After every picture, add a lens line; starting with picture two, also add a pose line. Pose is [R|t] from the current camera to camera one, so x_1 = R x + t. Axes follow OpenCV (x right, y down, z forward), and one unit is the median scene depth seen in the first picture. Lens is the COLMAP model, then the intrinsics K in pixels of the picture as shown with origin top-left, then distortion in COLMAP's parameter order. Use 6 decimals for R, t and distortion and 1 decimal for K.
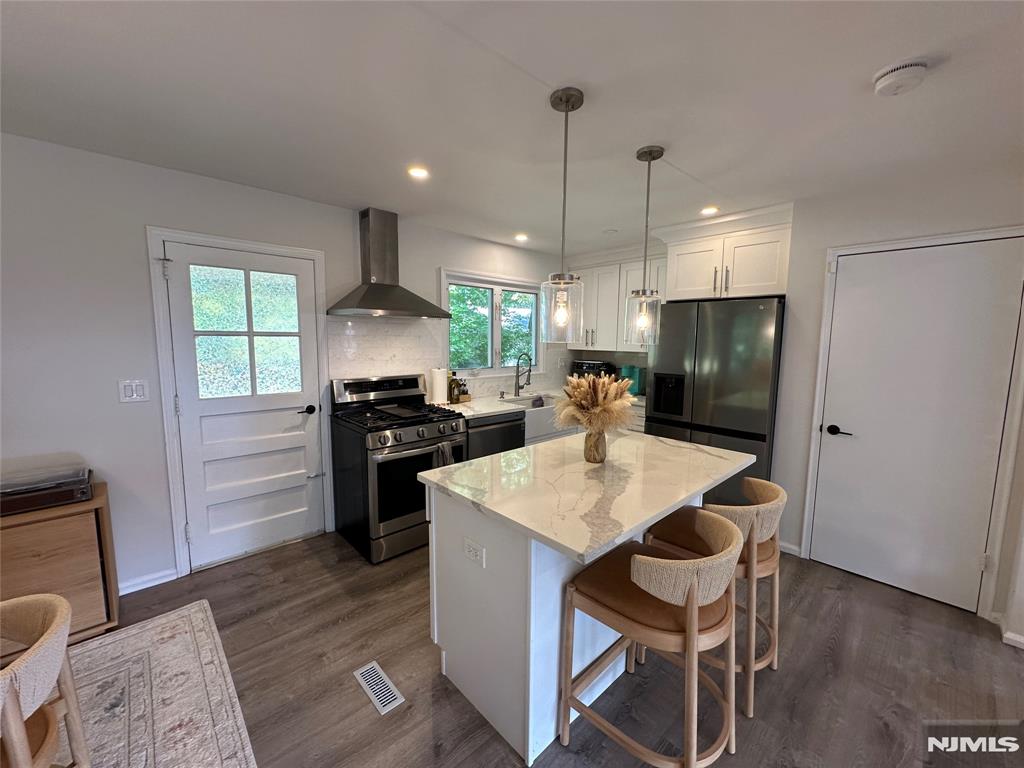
lens RADIAL K [[408.0, 0, 512.8], [0, 408.0, 384.0], [0, 0, 1]] dist [-0.003558, 0.000295]
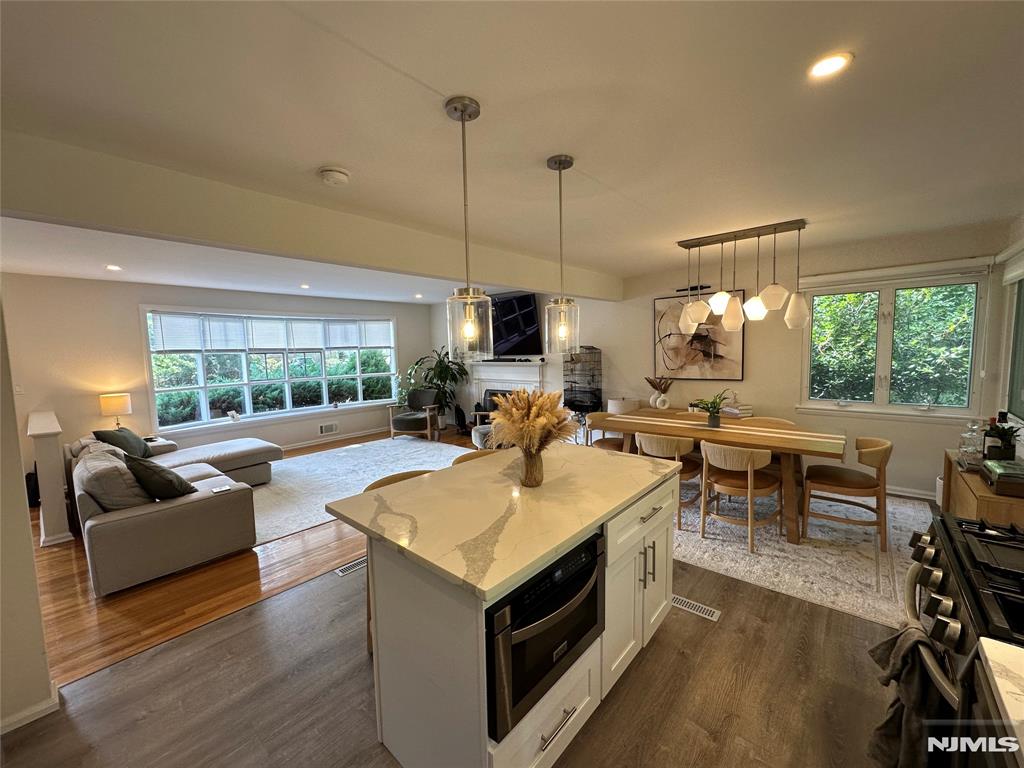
lens RADIAL K [[408.0, 0, 512.8], [0, 408.0, 384.0], [0, 0, 1]] dist [-0.003558, 0.000295]
pose [[-0.994367, 0.022178, -0.103642, 0.317899], [0.000960, 0.979706, 0.200439, -0.206021], [0.105984, 0.199211, -0.974209, 1.758554]]
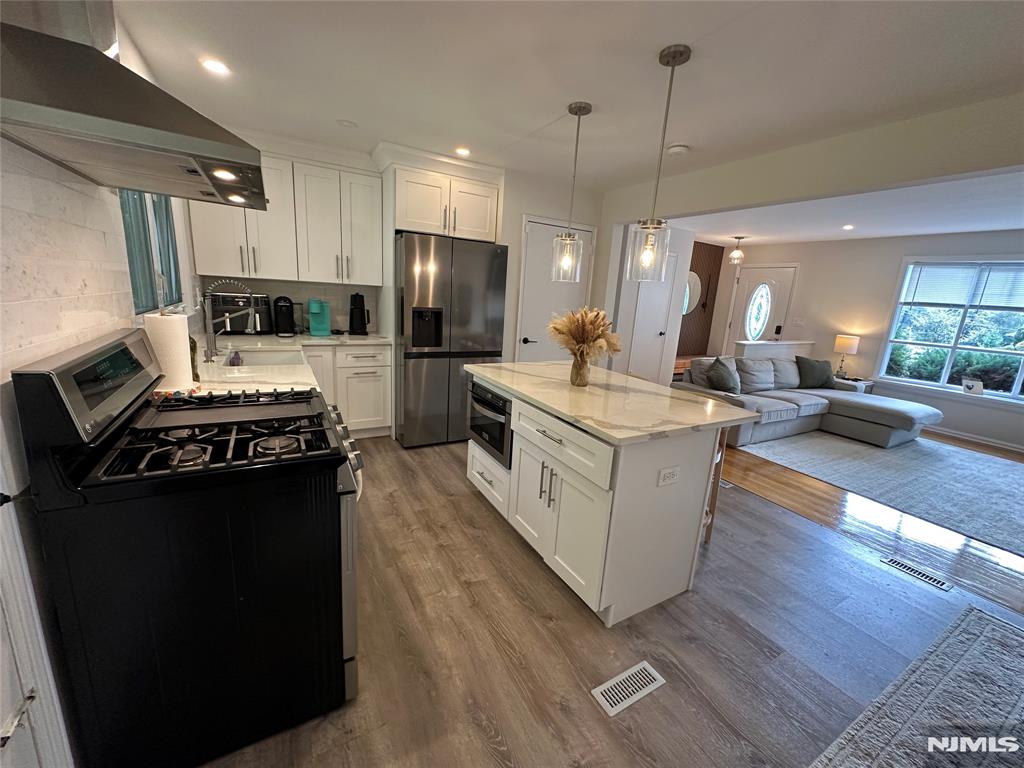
lens RADIAL K [[408.0, 0, 512.8], [0, 408.0, 384.0], [0, 0, 1]] dist [-0.003558, 0.000295]
pose [[0.230540, -0.213331, 0.949390, -0.894325], [0.050101, 0.976980, 0.207364, -0.060615], [-0.971772, -0.000240, 0.235922, 0.869223]]
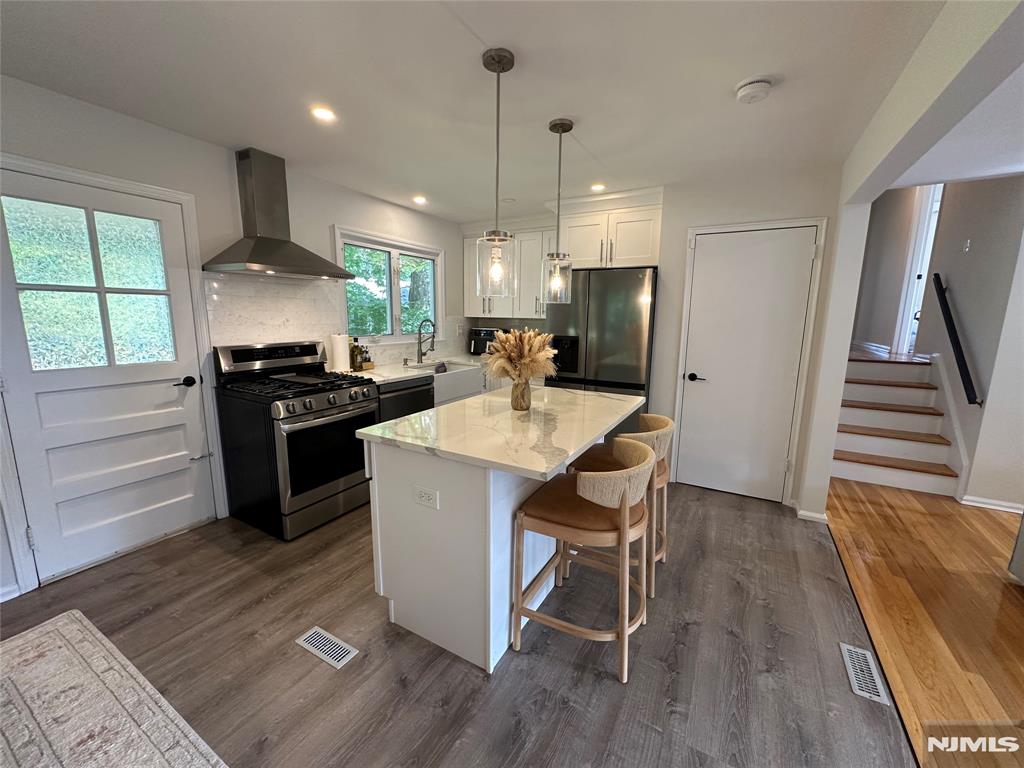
lens RADIAL K [[408.0, 0, 512.8], [0, 408.0, 384.0], [0, 0, 1]] dist [-0.003558, 0.000295]
pose [[0.954809, -0.047877, 0.293340, -0.132865], [0.030518, 0.997517, 0.063473, 0.048087], [-0.295650, -0.051652, 0.953899, -0.036826]]
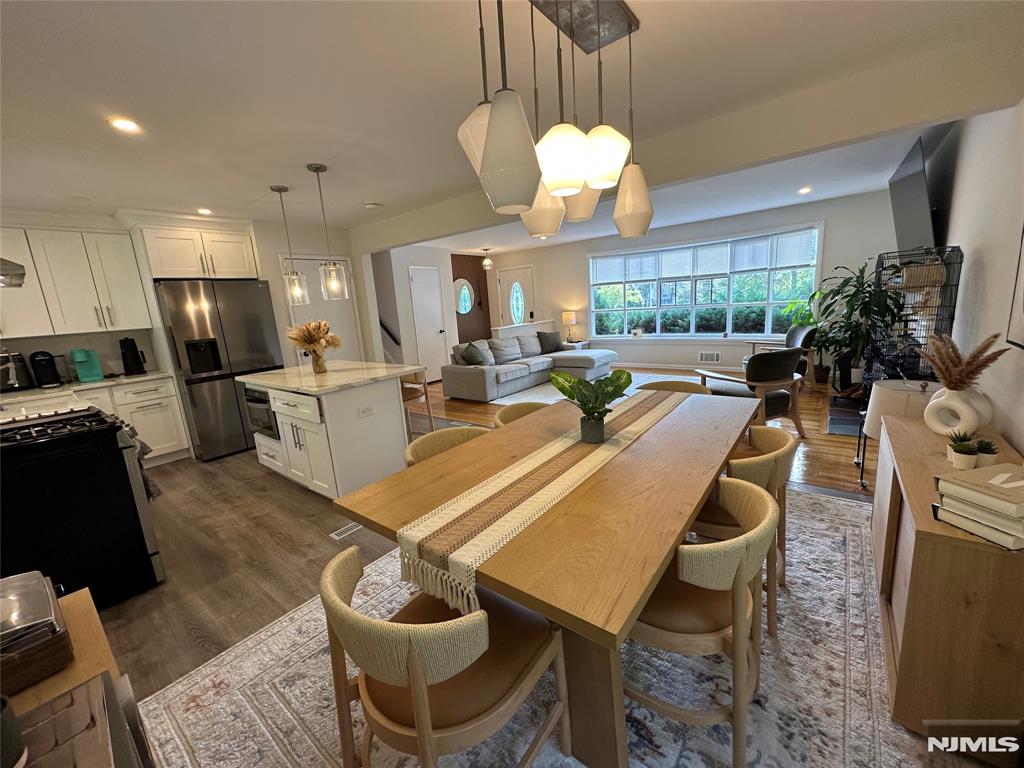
lens RADIAL K [[408.0, 0, 512.8], [0, 408.0, 384.0], [0, 0, 1]] dist [-0.003558, 0.000295]
pose [[-0.151309, -0.198134, 0.968426, -1.499826], [0.179578, 0.957893, 0.224037, -0.003802], [-0.972038, 0.207807, -0.109357, 0.399301]]
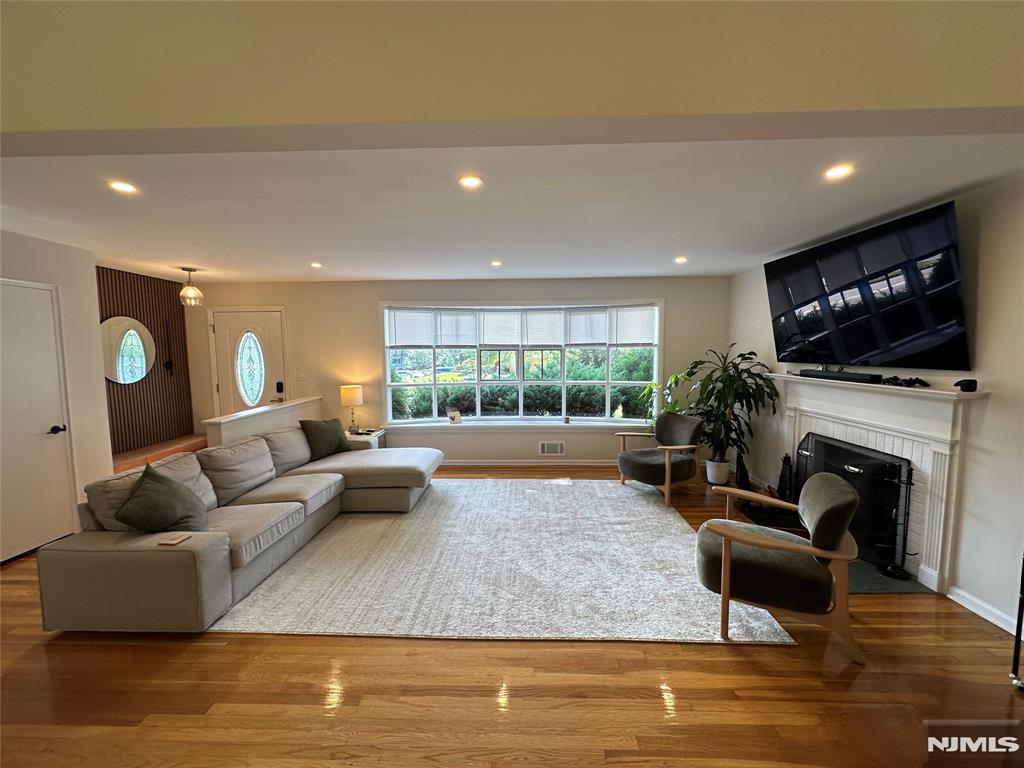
lens RADIAL K [[408.0, 0, 512.8], [0, 408.0, 384.0], [0, 0, 1]] dist [-0.003558, 0.000295]
pose [[-0.711706, -0.066392, 0.699333, -0.127821], [0.079175, 0.981599, 0.173765, -0.058376], [-0.698002, 0.179039, -0.693353, 0.348204]]
